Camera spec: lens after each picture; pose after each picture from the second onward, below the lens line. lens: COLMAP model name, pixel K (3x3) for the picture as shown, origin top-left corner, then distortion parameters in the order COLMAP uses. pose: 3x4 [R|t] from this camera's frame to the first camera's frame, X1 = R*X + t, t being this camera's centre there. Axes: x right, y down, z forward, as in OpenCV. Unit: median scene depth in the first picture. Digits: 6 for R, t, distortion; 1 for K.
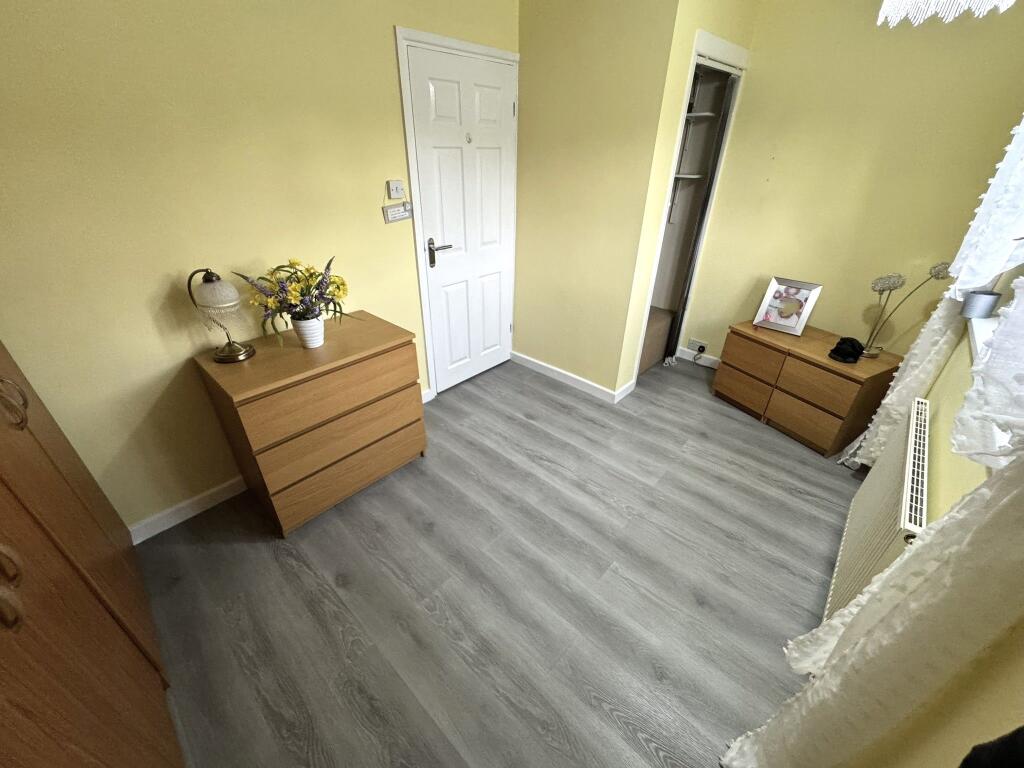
lens RADIAL K [[408.7, 0, 510.3], [0, 408.7, 382.8], [0, 0, 1]] dist [-0.001899, -0.000552]
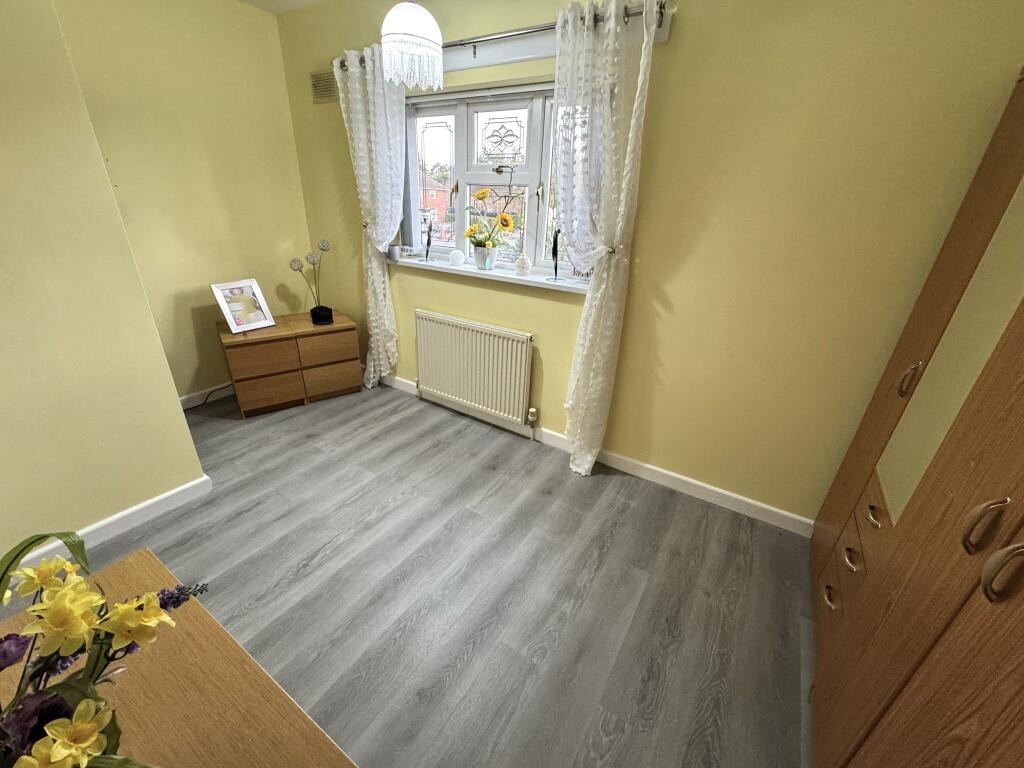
lens RADIAL K [[408.7, 0, 510.3], [0, 408.7, 383.4], [0, 0, 1]] dist [-0.001899, -0.000552]
pose [[-0.162748, -0.426213, 0.889863, -0.513650], [0.457088, 0.766702, 0.450820, -0.231145], [-0.874405, 0.480116, 0.070037, 0.513423]]
